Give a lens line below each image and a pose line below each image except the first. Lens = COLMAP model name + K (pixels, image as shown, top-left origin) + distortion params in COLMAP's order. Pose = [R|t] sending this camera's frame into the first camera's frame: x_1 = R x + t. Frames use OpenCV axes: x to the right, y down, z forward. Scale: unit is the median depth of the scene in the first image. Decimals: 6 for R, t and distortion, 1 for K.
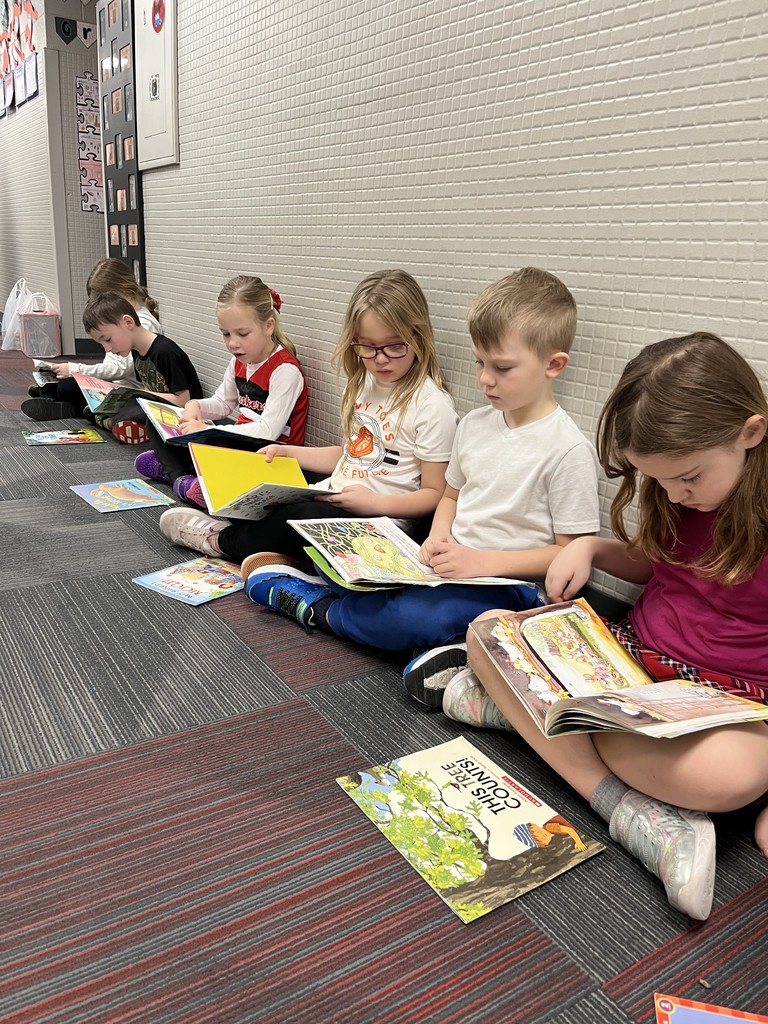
lens RADIAL K [[773.9, 0, 384.0], [0, 773.9, 512.0], [0, 0, 1]] dist [-0.024662, 0.000997]
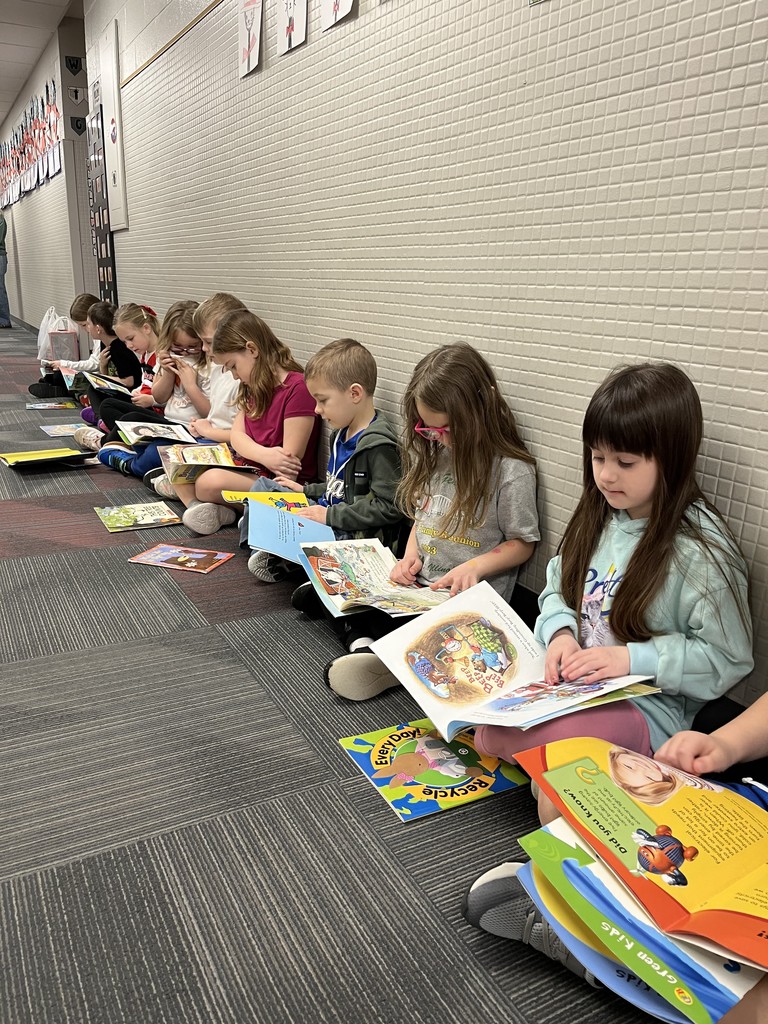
lens RADIAL K [[773.9, 0, 384.0], [0, 773.9, 512.0], [0, 0, 1]] dist [-0.024662, 0.000997]
pose [[0.996418, -0.001409, -0.084551, 1.020851], [-0.000761, 0.999671, -0.025635, 0.413733], [0.084559, 0.025607, 0.996089, -1.288887]]
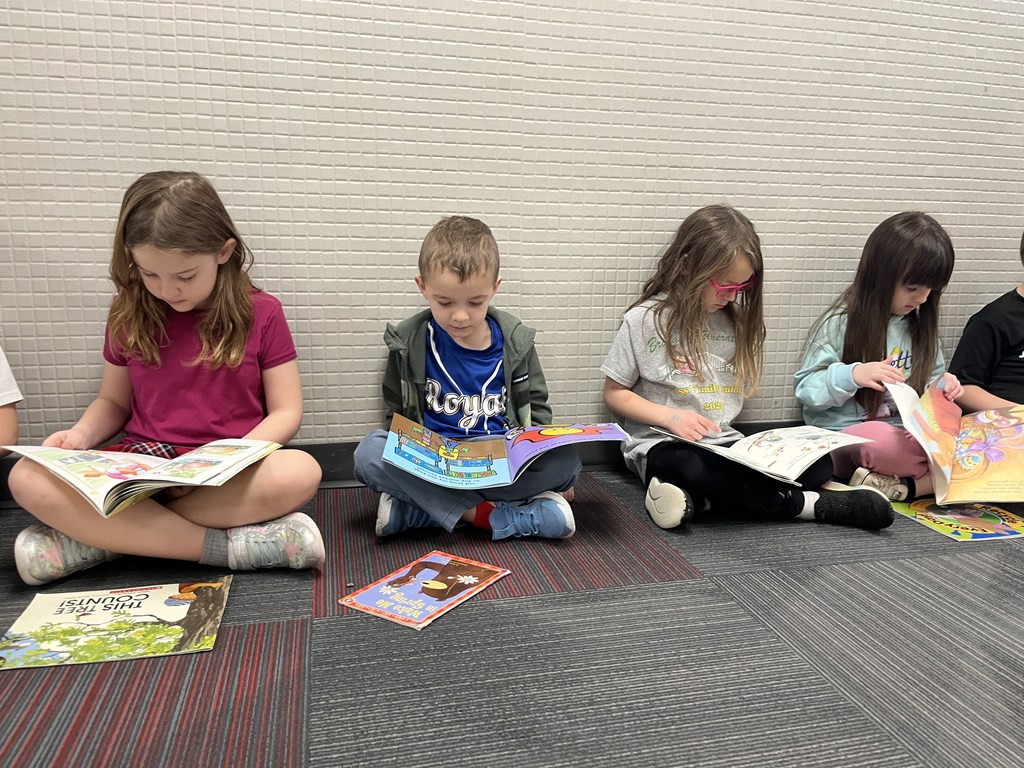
lens RADIAL K [[783.4, 0, 512.0], [0, 783.4, 384.0], [0, 0, 1]] dist [-0.000912, -0.006617]
pose [[0.354340, -0.226423, 0.907290, -0.596266], [0.283430, 0.950608, 0.126541, 0.083406], [-0.891129, 0.212315, 0.401013, -0.020160]]
